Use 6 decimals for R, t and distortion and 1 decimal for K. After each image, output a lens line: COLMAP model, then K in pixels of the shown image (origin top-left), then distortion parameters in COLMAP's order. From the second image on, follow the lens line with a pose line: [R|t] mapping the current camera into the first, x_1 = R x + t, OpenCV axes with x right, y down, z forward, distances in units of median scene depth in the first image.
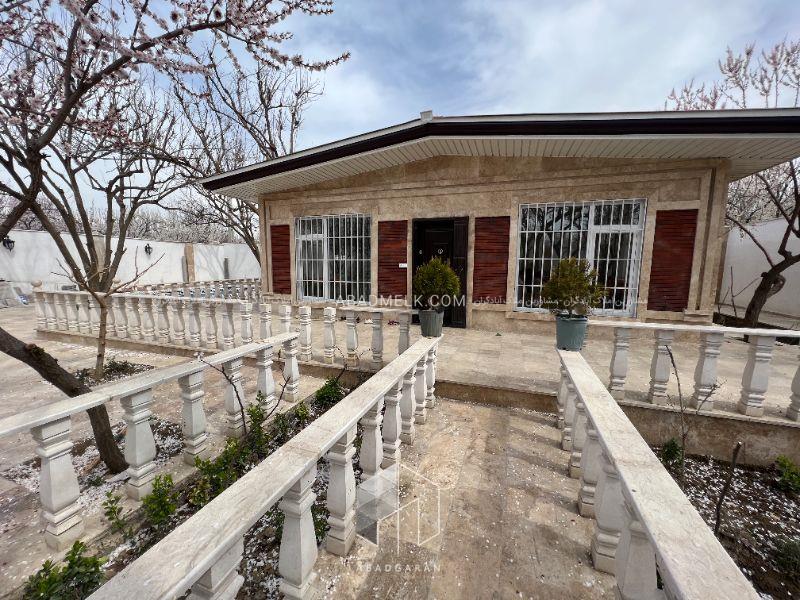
lens RADIAL K [[336.8, 0, 393.6], [0, 336.8, 301.5], [0, 0, 1]] dist [0.000638, 0.000075]
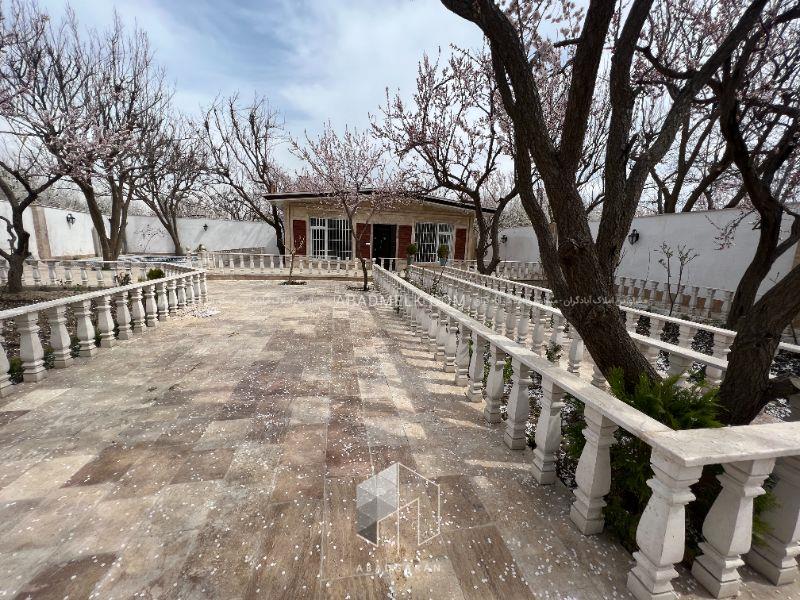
lens RADIAL K [[320.7, 0, 400.0], [0, 320.7, 300.0], [0, 0, 1]] dist [0.000263, 0.000000]
pose [[0.857998, -0.060970, 0.510022, -0.932971], [0.025238, 0.996735, 0.076696, 0.113088], [-0.513033, -0.052933, 0.856735, -1.006146]]
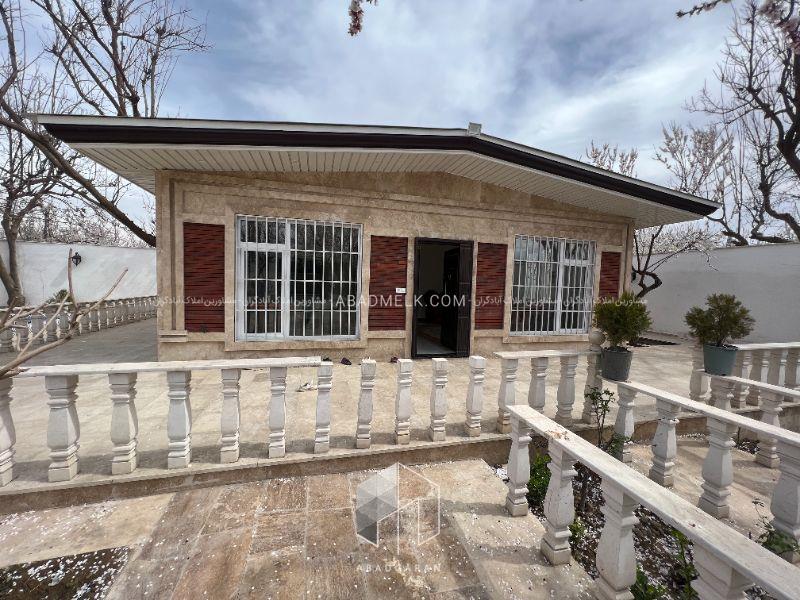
lens RADIAL K [[336.8, 0, 393.6], [0, 336.8, 301.5], [0, 0, 1]] dist [0.000638, 0.000075]
pose [[0.811313, -0.013119, 0.584465, -0.491158], [0.041827, 0.998489, -0.035648, -0.049790], [-0.583114, 0.053368, 0.810635, 0.331911]]
